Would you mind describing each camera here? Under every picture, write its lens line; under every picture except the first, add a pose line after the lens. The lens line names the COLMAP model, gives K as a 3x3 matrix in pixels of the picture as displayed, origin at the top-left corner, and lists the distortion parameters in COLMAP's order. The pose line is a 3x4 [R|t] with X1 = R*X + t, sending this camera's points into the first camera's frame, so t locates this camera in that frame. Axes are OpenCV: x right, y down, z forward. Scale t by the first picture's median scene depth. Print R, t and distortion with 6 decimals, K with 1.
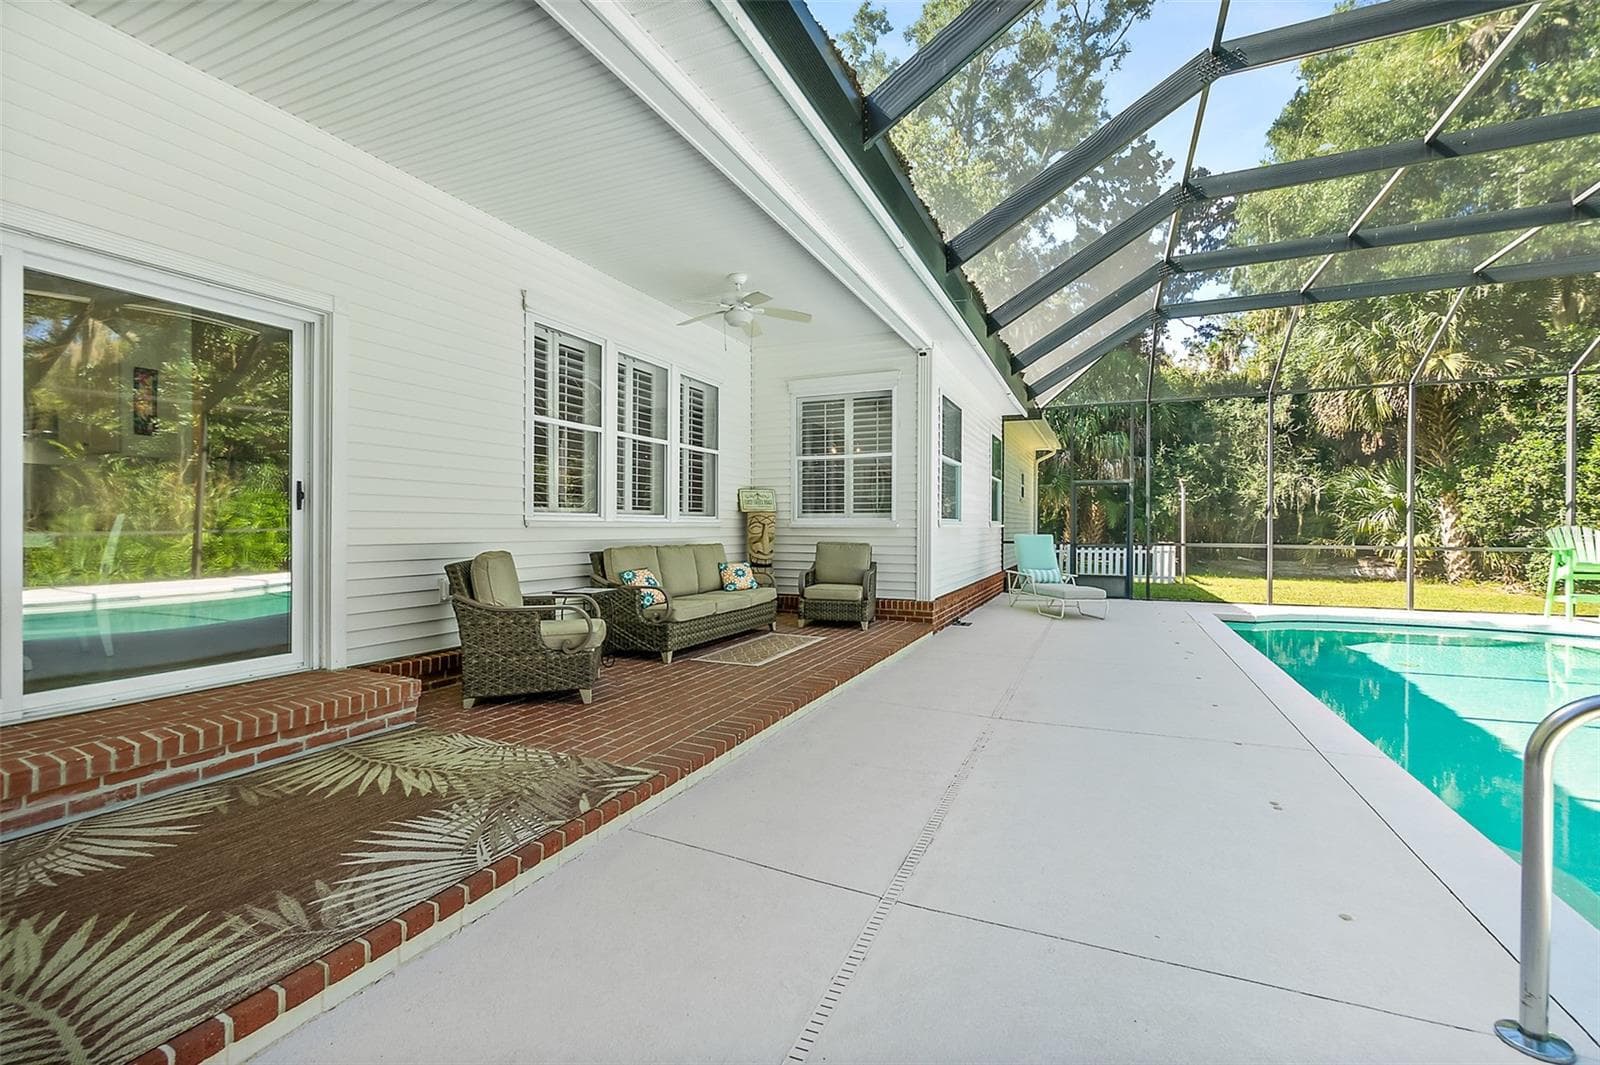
lens RADIAL K [[693.5, 0, 800.0], [0, 693.5, 532.5], [0, 0, 1]] dist [0.000214, -0.000028]
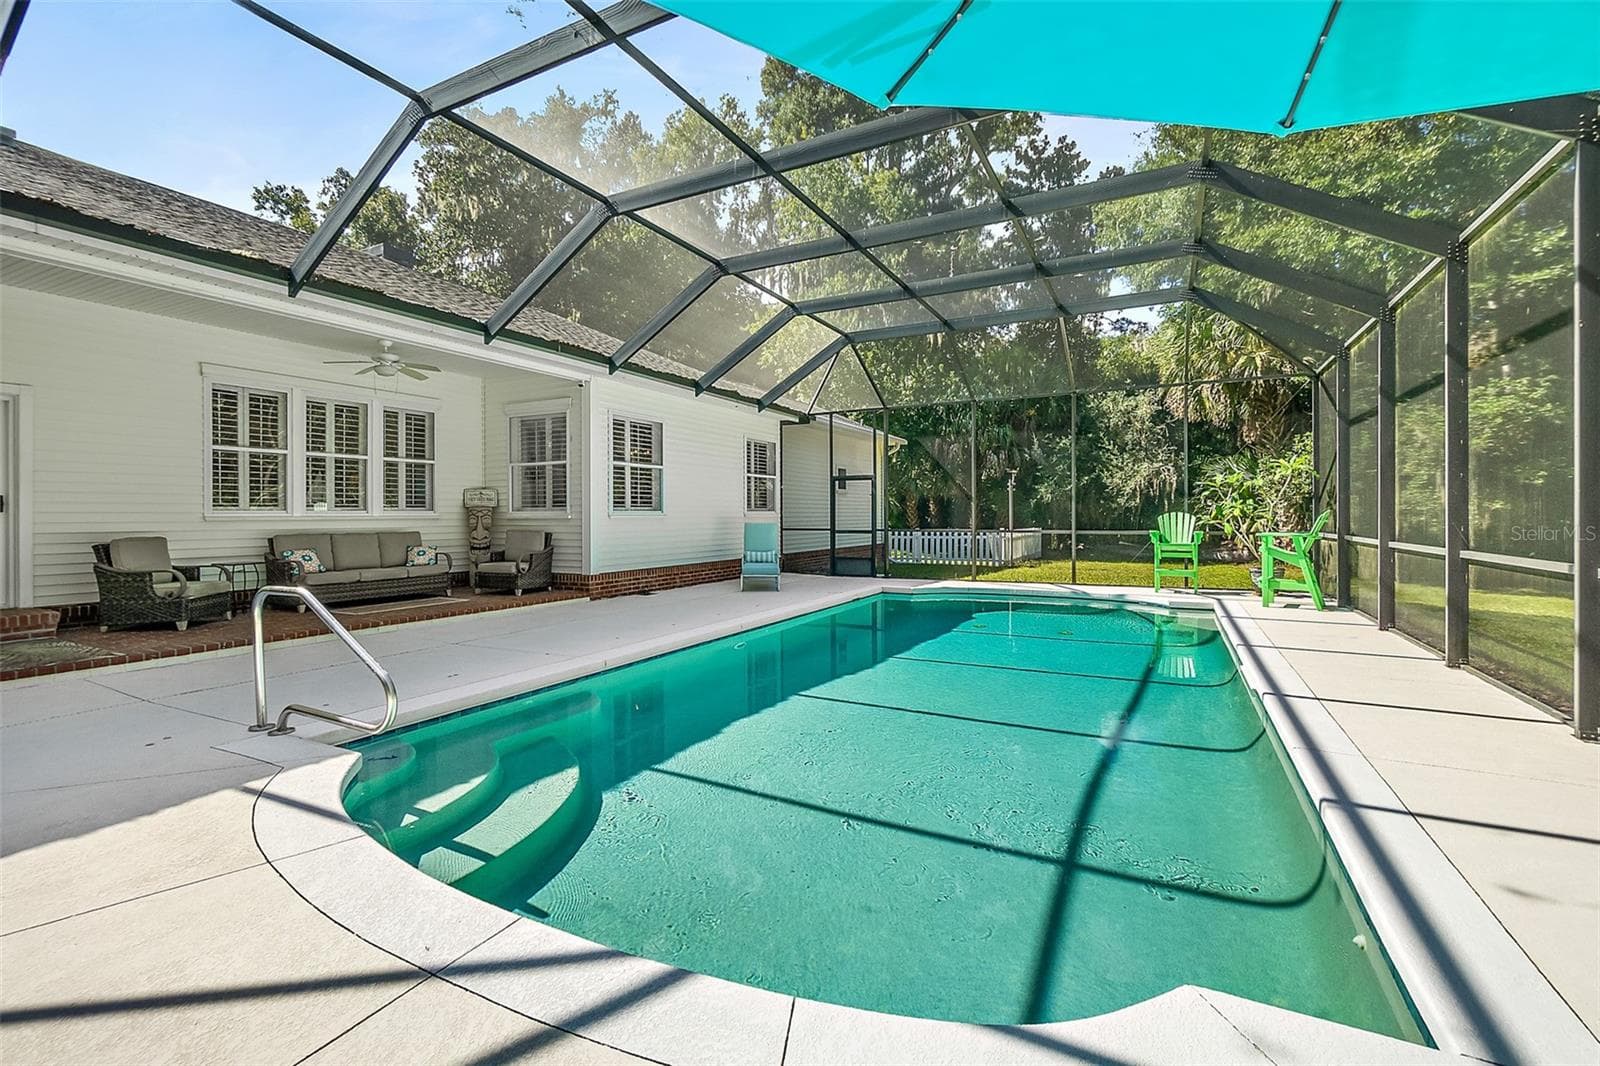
lens RADIAL K [[704.2, 0, 798.7], [0, 704.2, 515.6], [0, 0, 1]] dist [0.000184, -0.000074]
pose [[0.998260, -0.007723, -0.058466, 0.671801], [0.007233, 0.999937, -0.008592, 0.002111], [0.058529, 0.008154, 0.998252, -0.303082]]
